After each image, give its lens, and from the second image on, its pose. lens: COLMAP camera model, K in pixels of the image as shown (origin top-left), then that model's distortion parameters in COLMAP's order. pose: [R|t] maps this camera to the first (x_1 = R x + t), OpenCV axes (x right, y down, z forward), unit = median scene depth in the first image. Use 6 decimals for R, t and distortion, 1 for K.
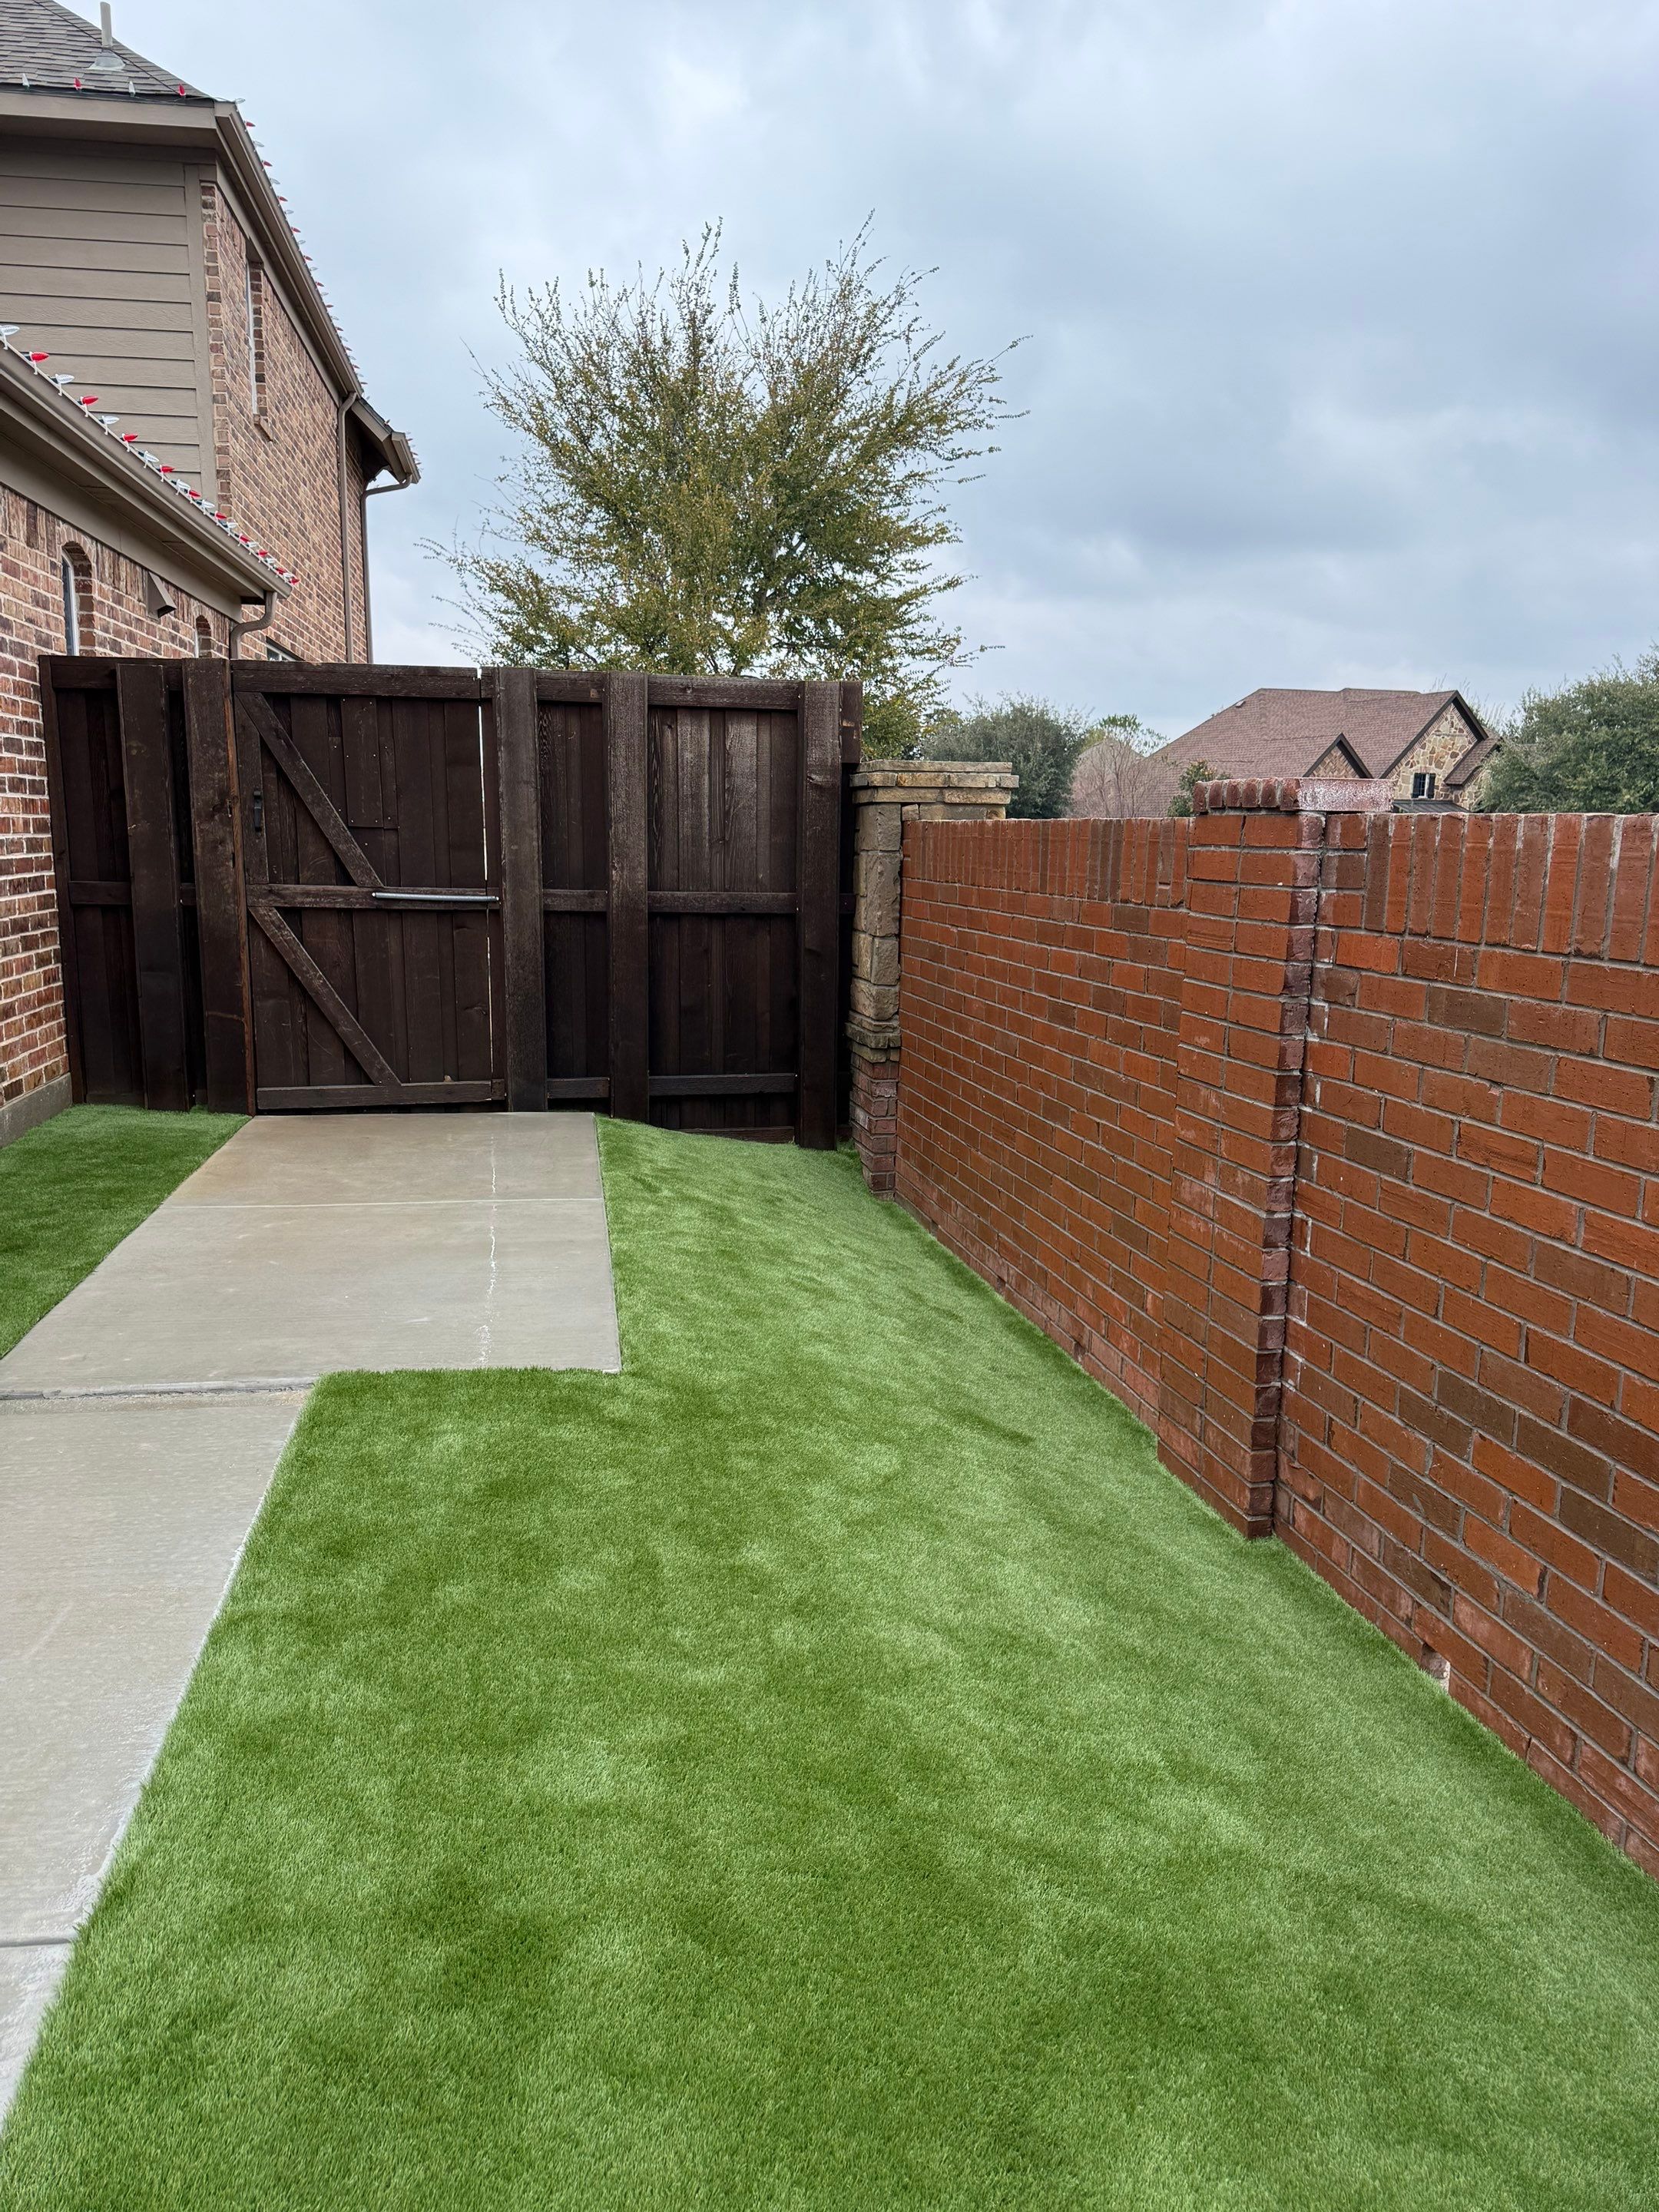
lens RADIAL K [[1567.0, 0, 836.4], [0, 1567.0, 1109.2], [0, 0, 1]] dist [0.028087, -0.049355]
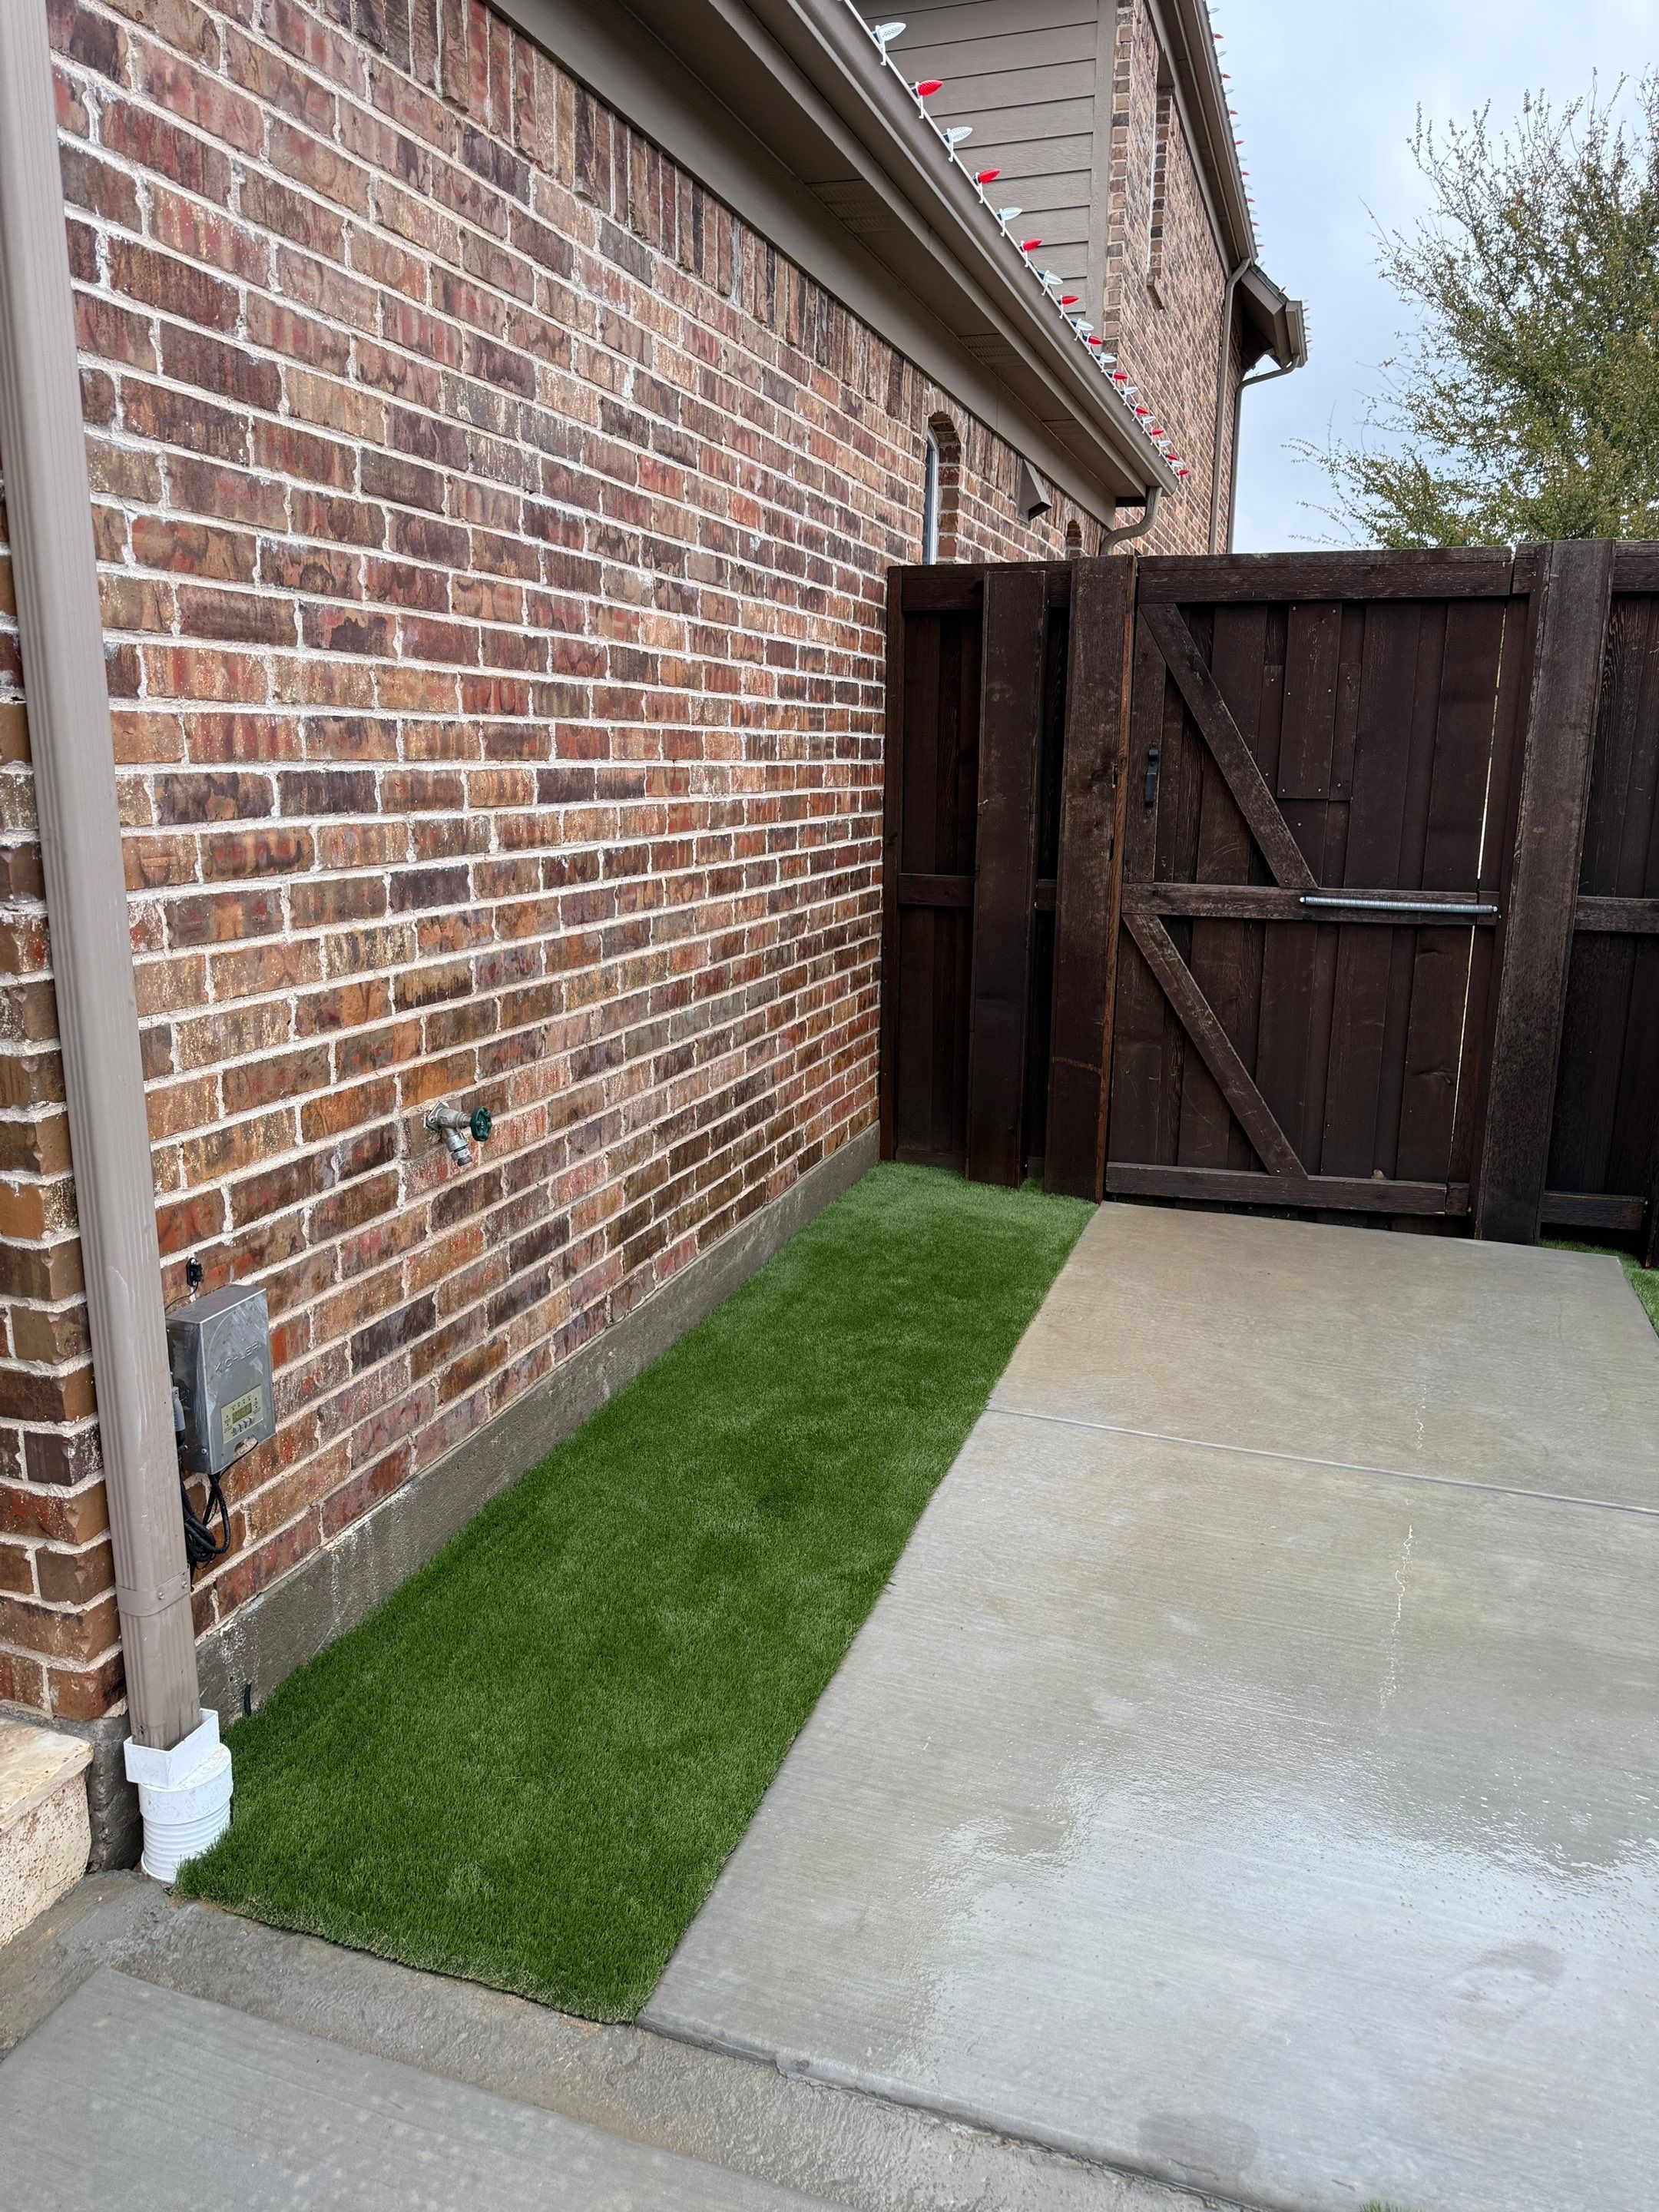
lens RADIAL K [[1532.9, 0, 823.0], [0, 1532.9, 1117.5], [0, 0, 1]] dist [0.152669, -0.281278]
pose [[0.879689, 0.102344, -0.464406, -0.153305], [-0.080417, 0.994518, 0.066839, -0.070397], [0.468700, -0.021451, 0.883097, 0.304916]]
